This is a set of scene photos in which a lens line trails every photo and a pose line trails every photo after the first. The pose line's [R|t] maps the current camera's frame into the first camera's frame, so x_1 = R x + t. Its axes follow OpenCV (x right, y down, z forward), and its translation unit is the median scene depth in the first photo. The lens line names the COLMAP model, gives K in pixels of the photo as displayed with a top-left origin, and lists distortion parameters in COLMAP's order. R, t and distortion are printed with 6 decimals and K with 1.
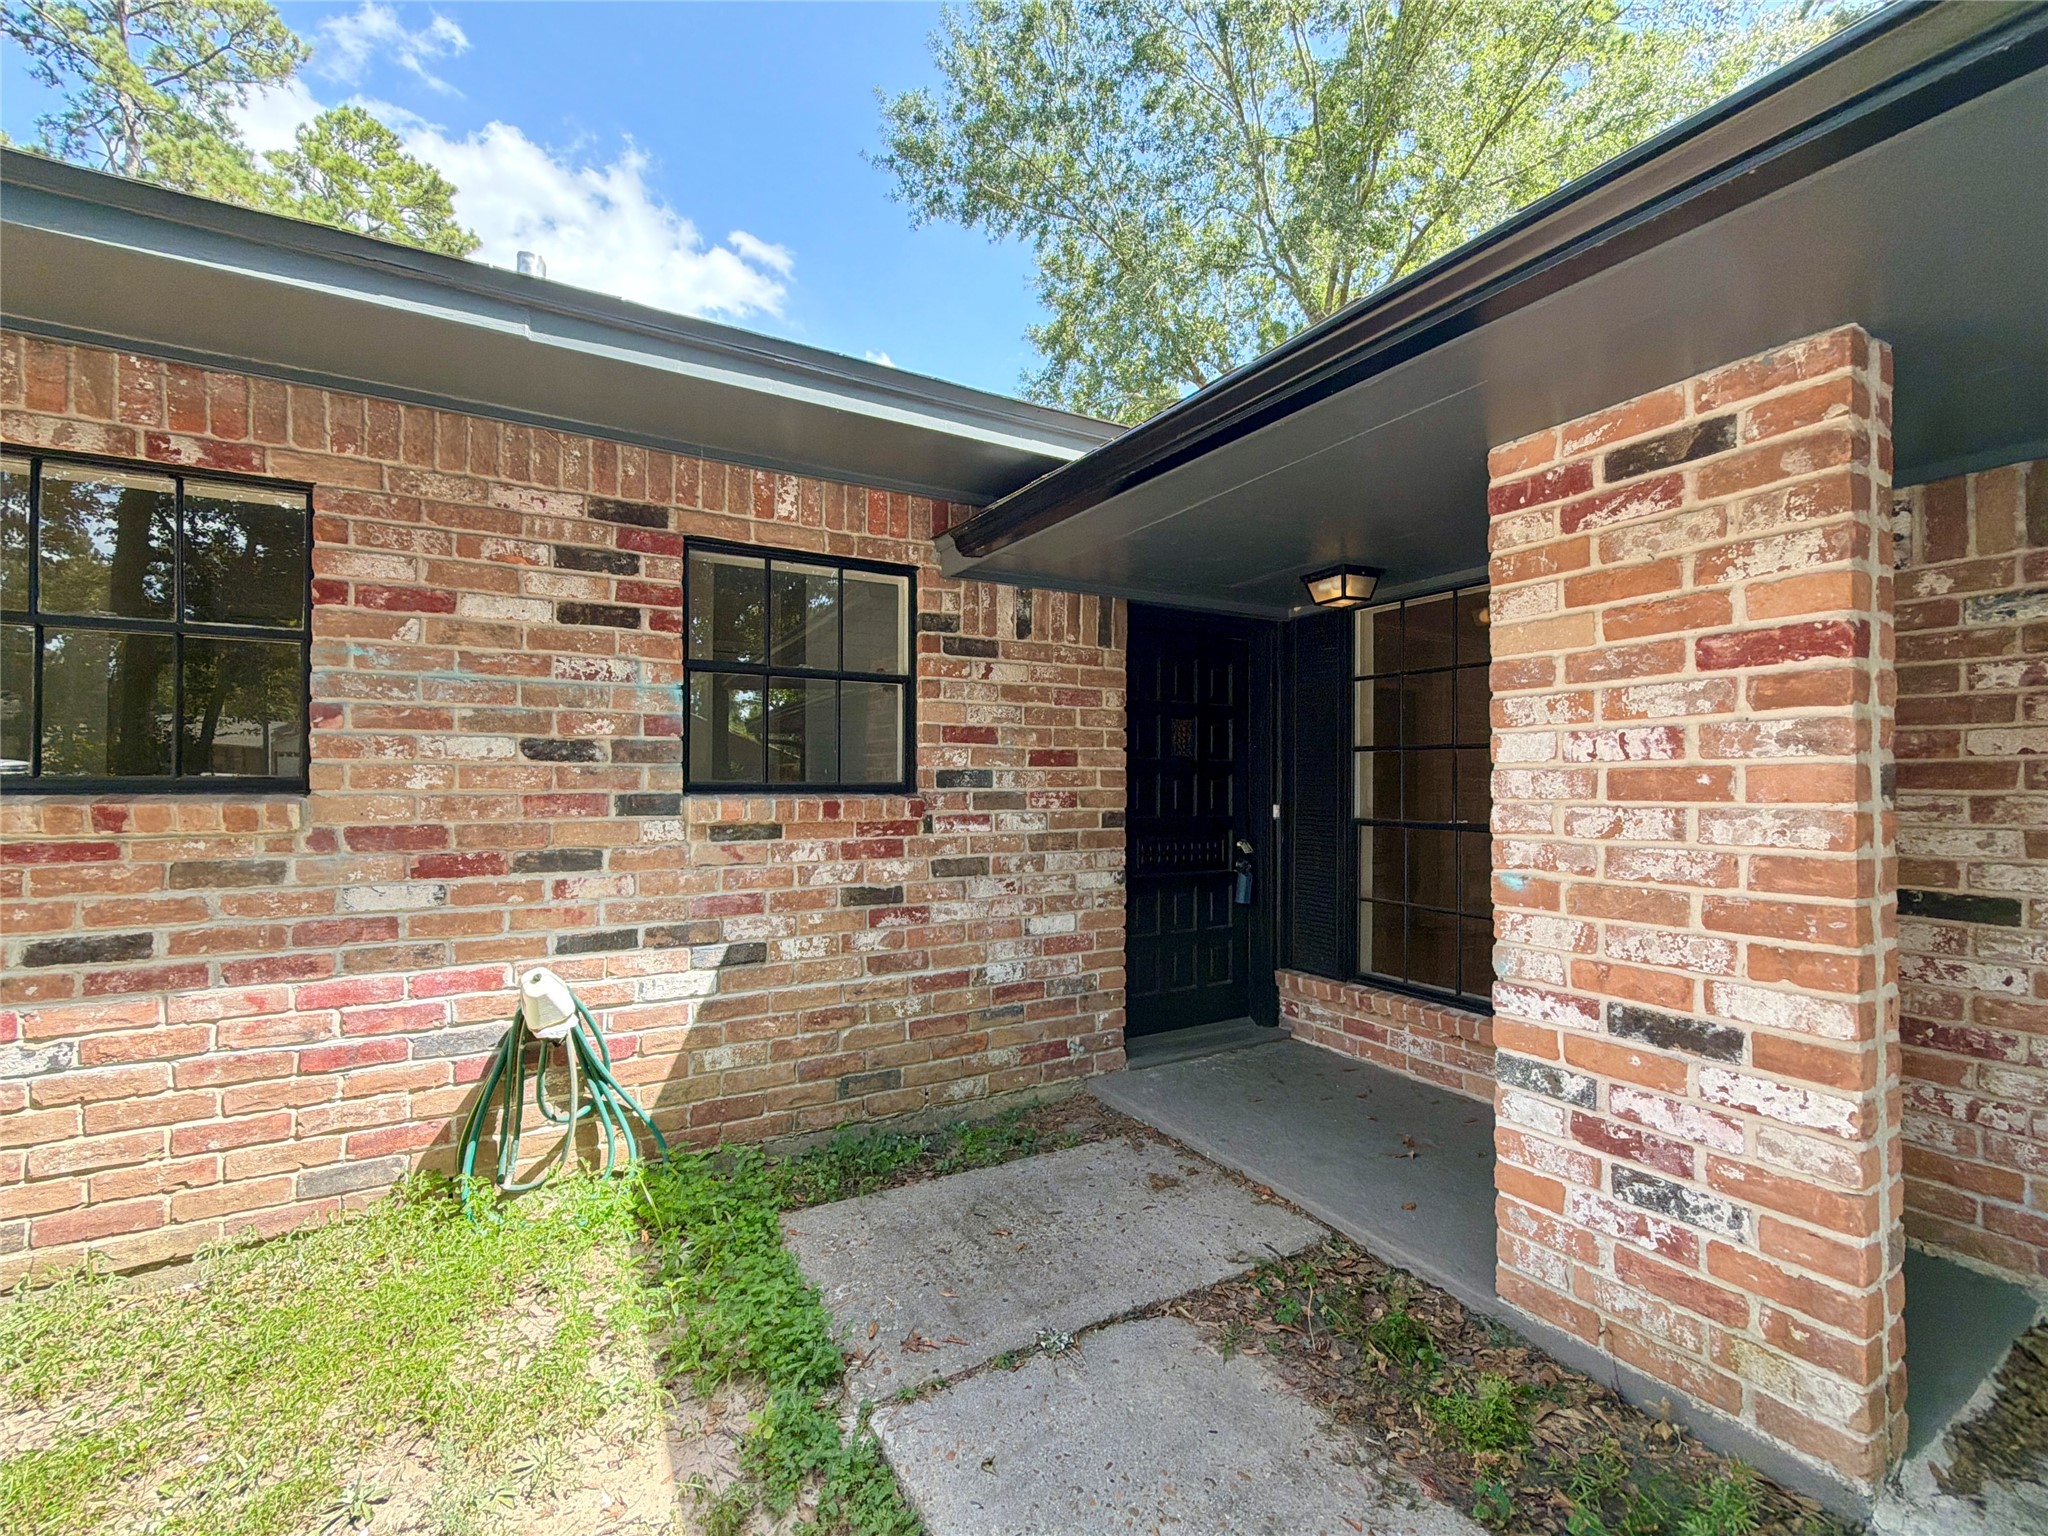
lens RADIAL K [[883.0, 0, 1024.8], [0, 883.0, 779.0], [0, 0, 1]] dist [0.000244, -0.000738]
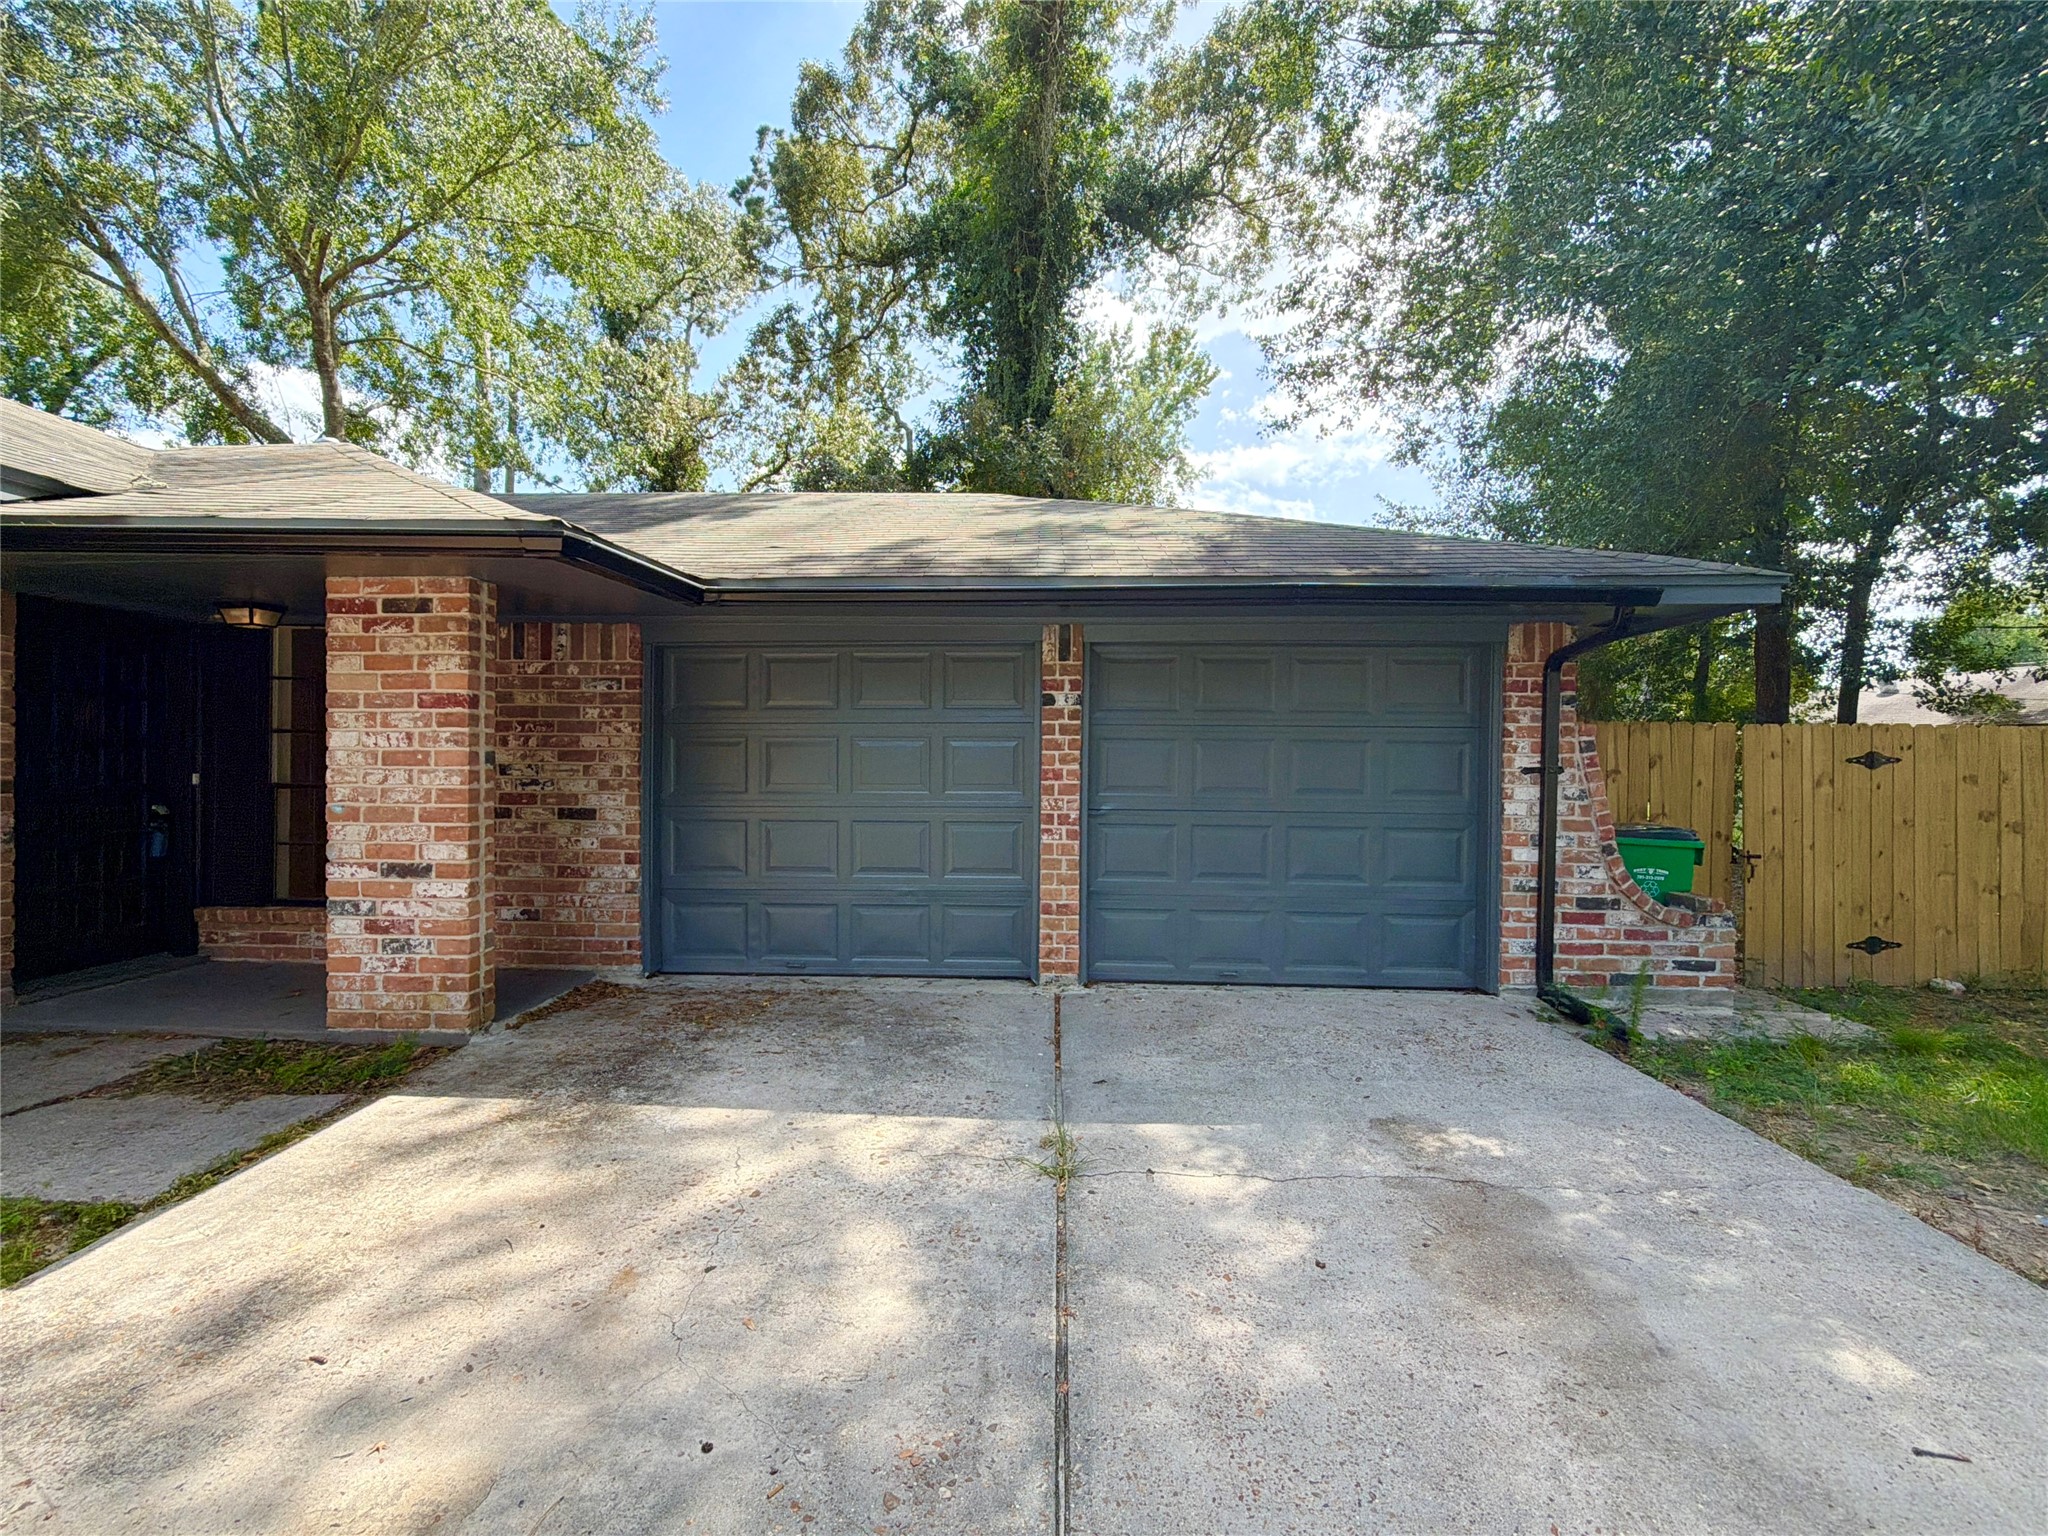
lens RADIAL K [[883.0, 0, 1024.9], [0, 883.0, 769.5], [0, 0, 1]] dist [0.000244, -0.000738]
pose [[0.541789, -0.002052, 0.840512, -0.266748], [-0.012799, 0.999861, 0.010691, -0.009264], [-0.840417, -0.016550, 0.541688, -1.392910]]
